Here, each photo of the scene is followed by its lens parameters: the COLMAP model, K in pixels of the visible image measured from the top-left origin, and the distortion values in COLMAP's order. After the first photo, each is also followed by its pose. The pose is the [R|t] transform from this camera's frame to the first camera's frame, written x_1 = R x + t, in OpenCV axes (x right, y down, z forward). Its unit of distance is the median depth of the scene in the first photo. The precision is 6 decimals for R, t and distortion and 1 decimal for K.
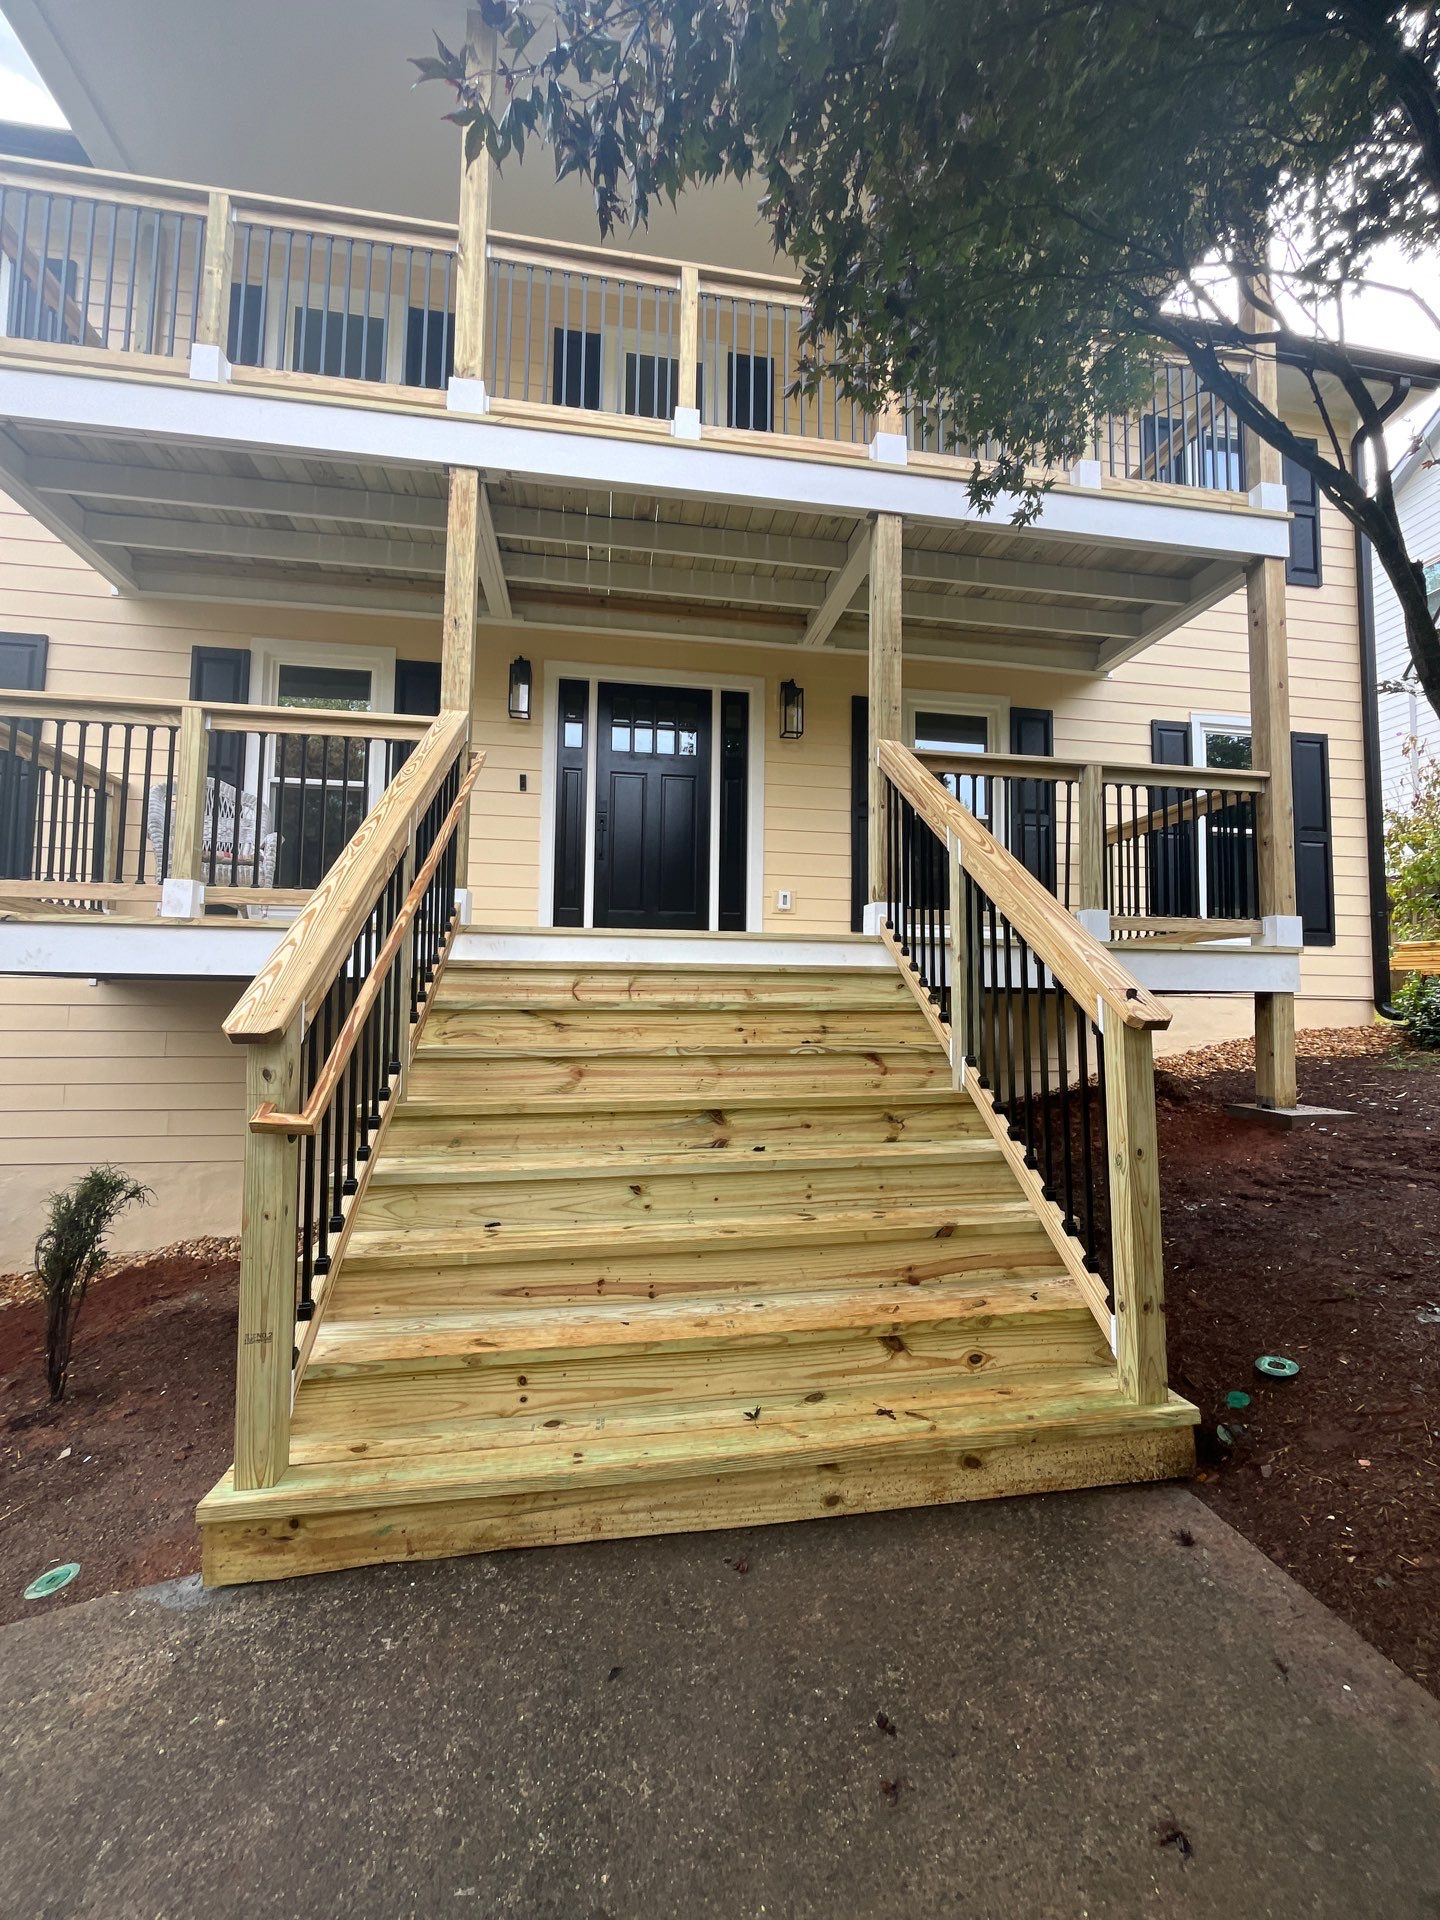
lens RADIAL K [[784.2, 0, 720.0], [0, 784.2, 960.0], [0, 0, 1]] dist [-0.002195, -0.000221]
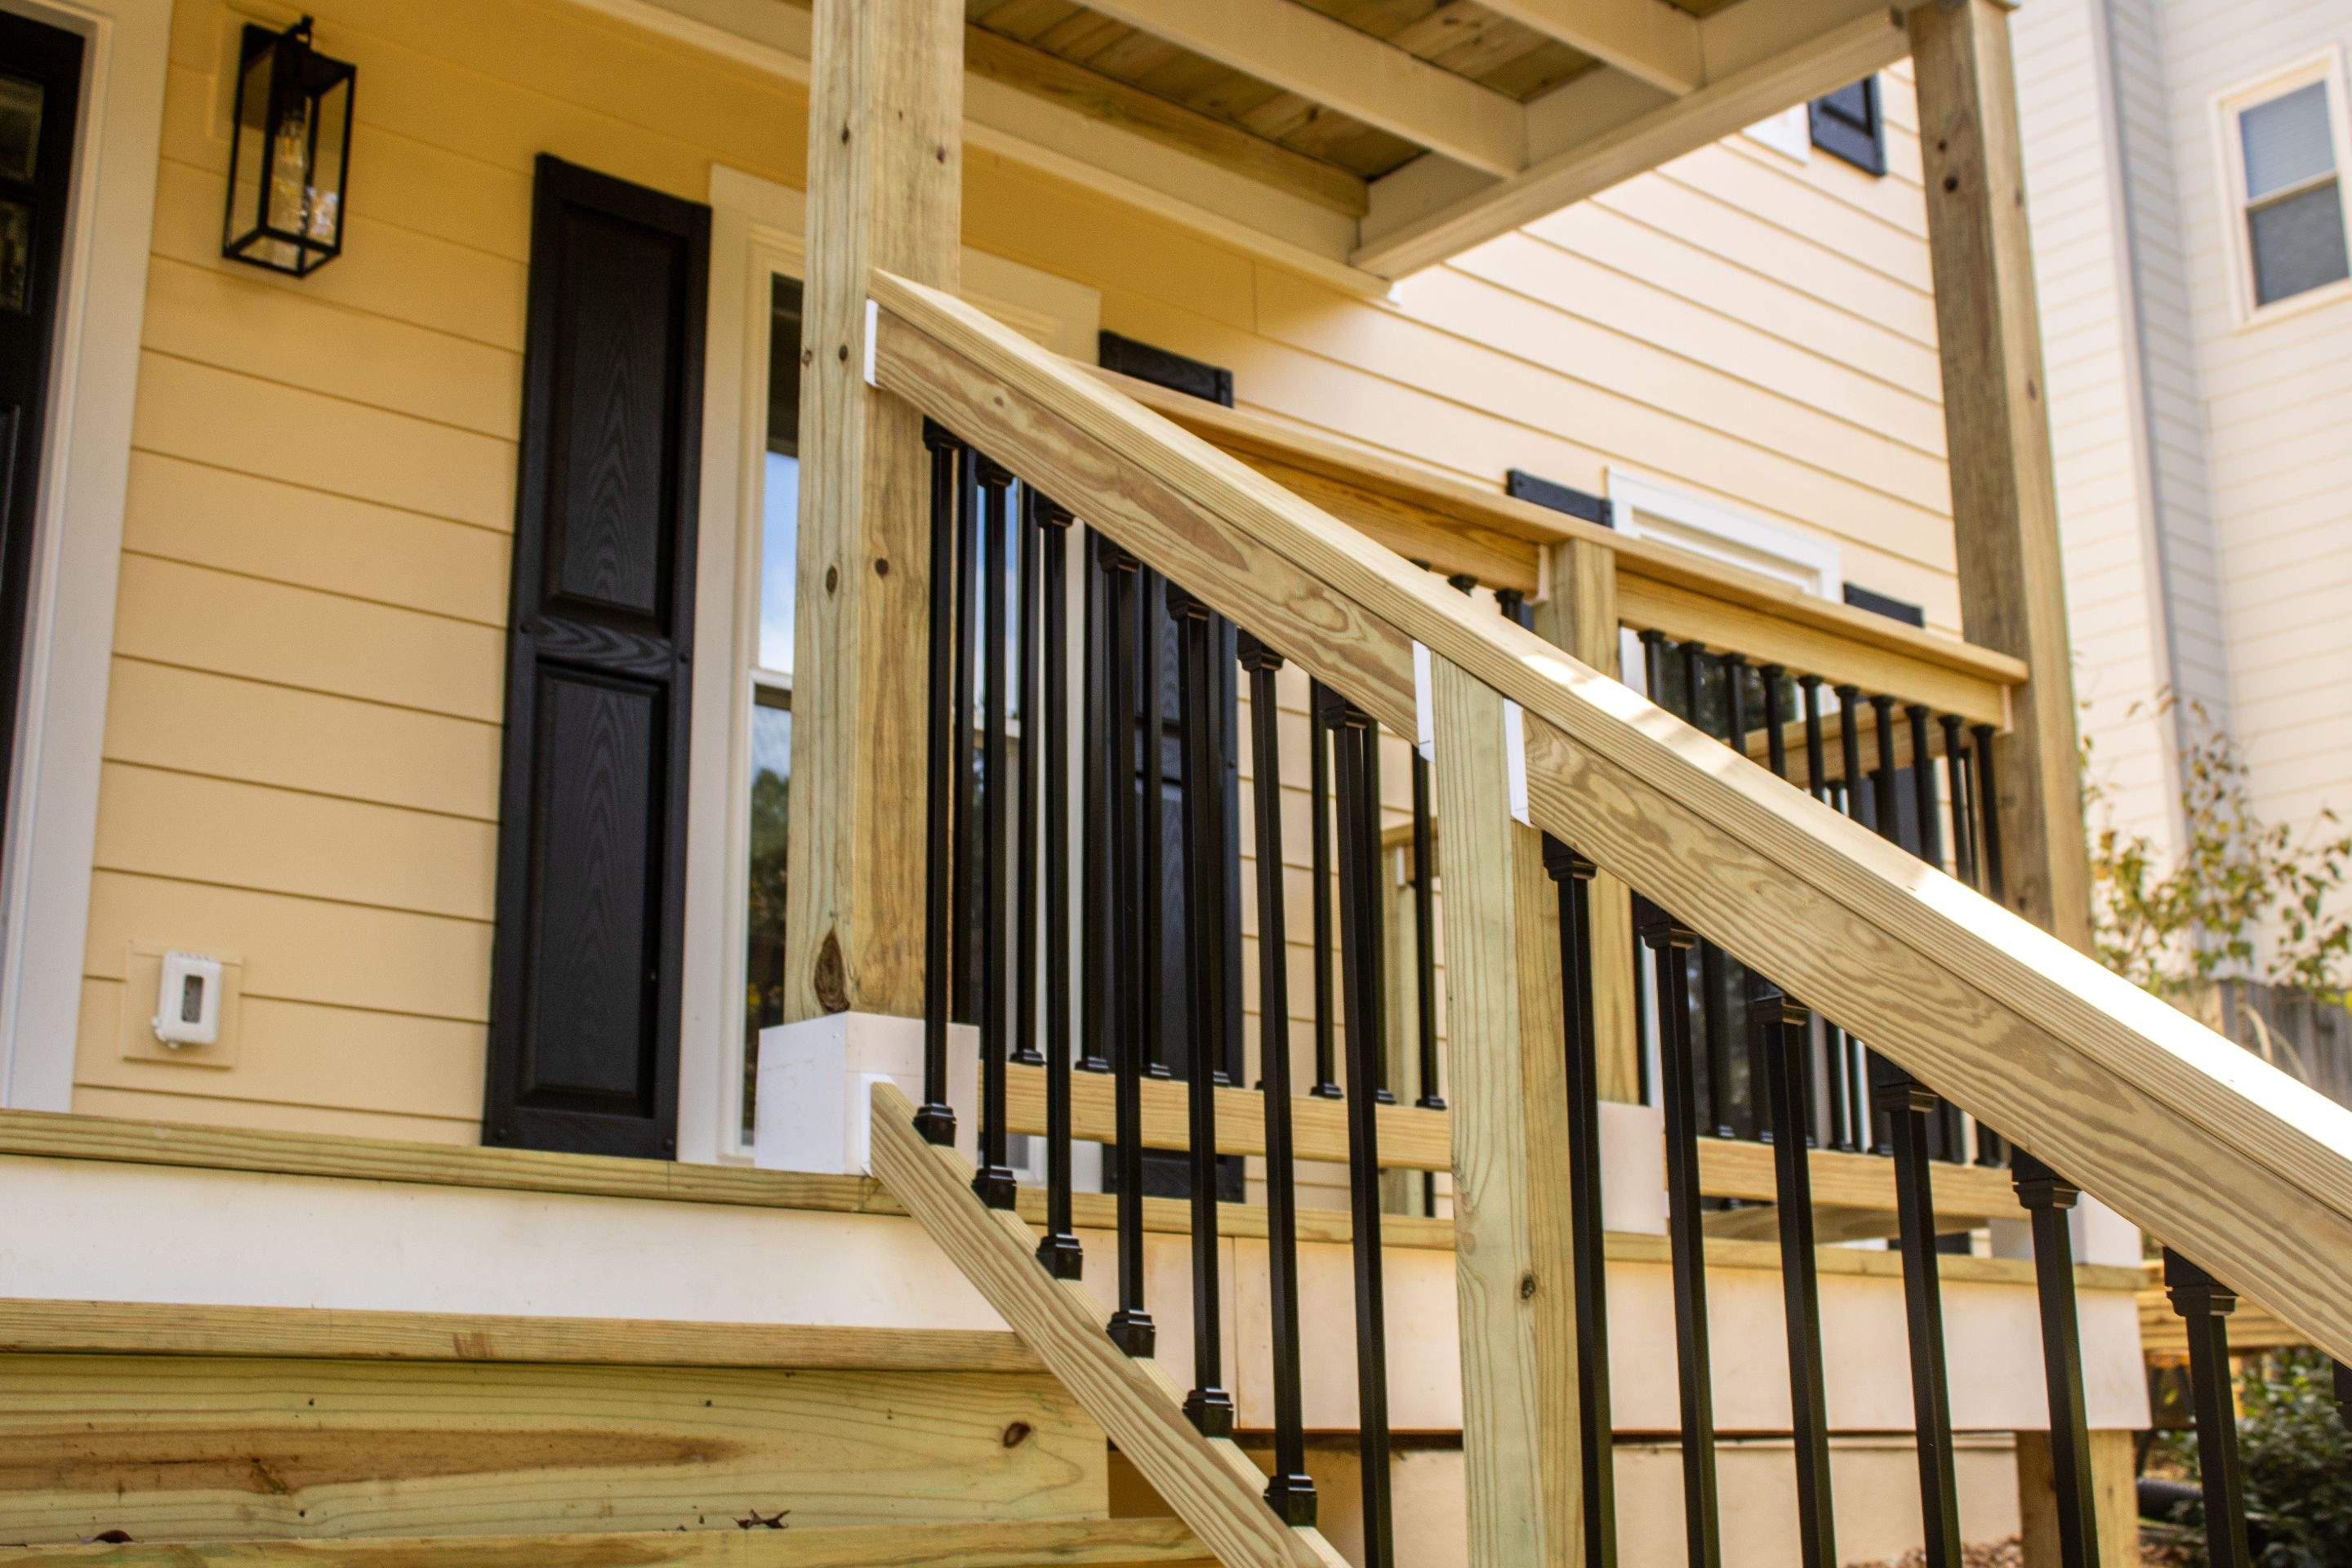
lens RADIAL K [[2765.9, 0, 1176.0], [0, 2765.9, 784.0], [0, 0, 1]] dist [-0.088472, 0.000950]
pose [[0.846937, 0.105981, 0.521023, -0.108437], [-0.007411, 0.982191, -0.187740, 0.002183], [-0.531641, 0.155143, 0.832639, 0.337572]]
